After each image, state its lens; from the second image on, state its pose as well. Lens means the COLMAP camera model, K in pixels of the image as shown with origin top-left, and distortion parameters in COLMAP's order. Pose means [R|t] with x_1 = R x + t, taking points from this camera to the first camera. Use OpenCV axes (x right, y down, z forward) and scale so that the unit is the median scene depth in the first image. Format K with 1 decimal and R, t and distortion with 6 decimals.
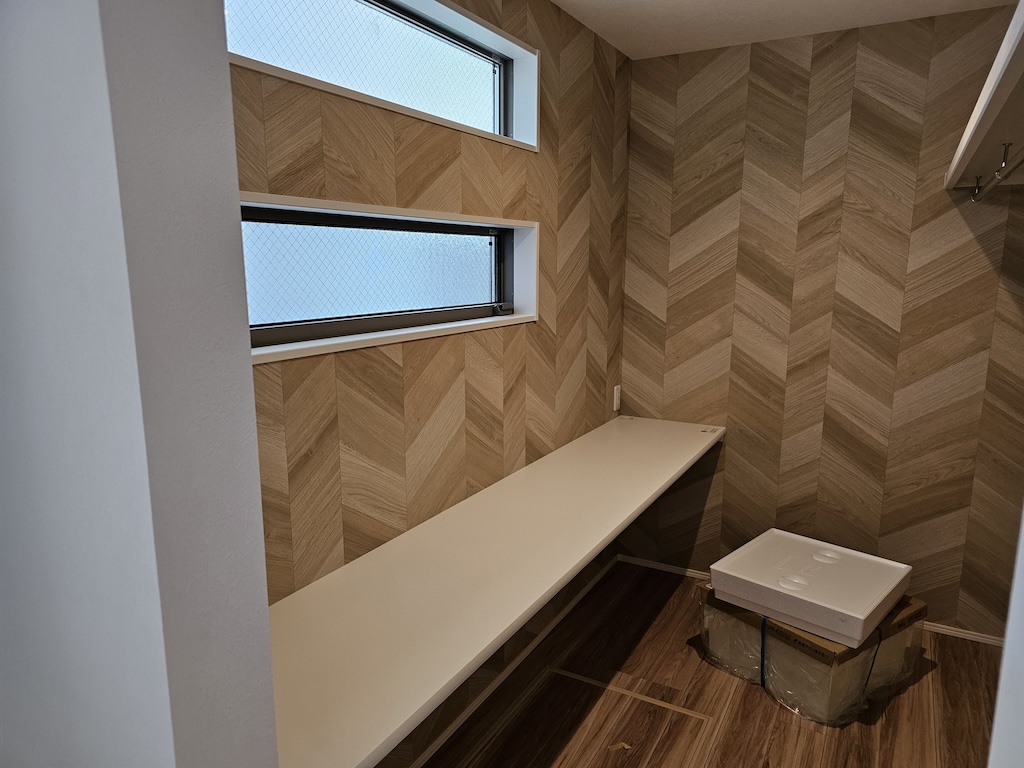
lens RADIAL K [[695.1, 0, 507.7], [0, 695.1, 385.3], [0, 0, 1]] dist [0.043749, -0.041580]
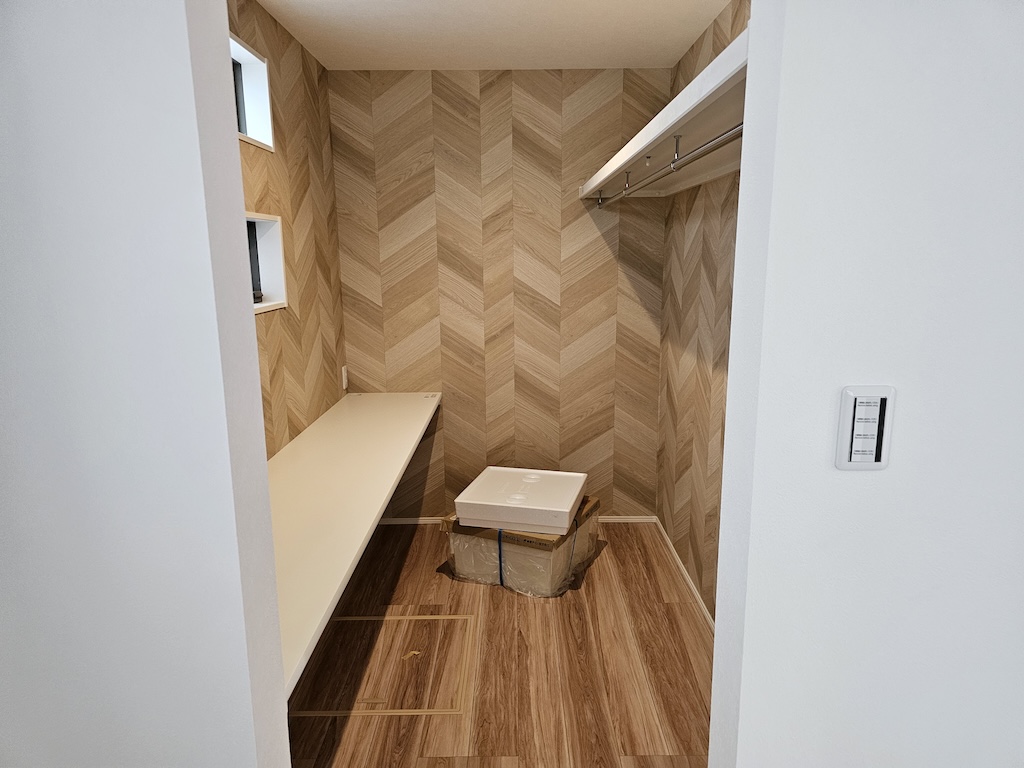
lens RADIAL K [[695.1, 0, 513.8], [0, 695.1, 387.0], [0, 0, 1]] dist [0.043749, -0.041580]
pose [[0.870688, -0.100086, 0.481544, -0.172483], [0.094699, 0.994871, 0.035551, 0.023662], [-0.482632, 0.014648, 0.875701, -0.115277]]
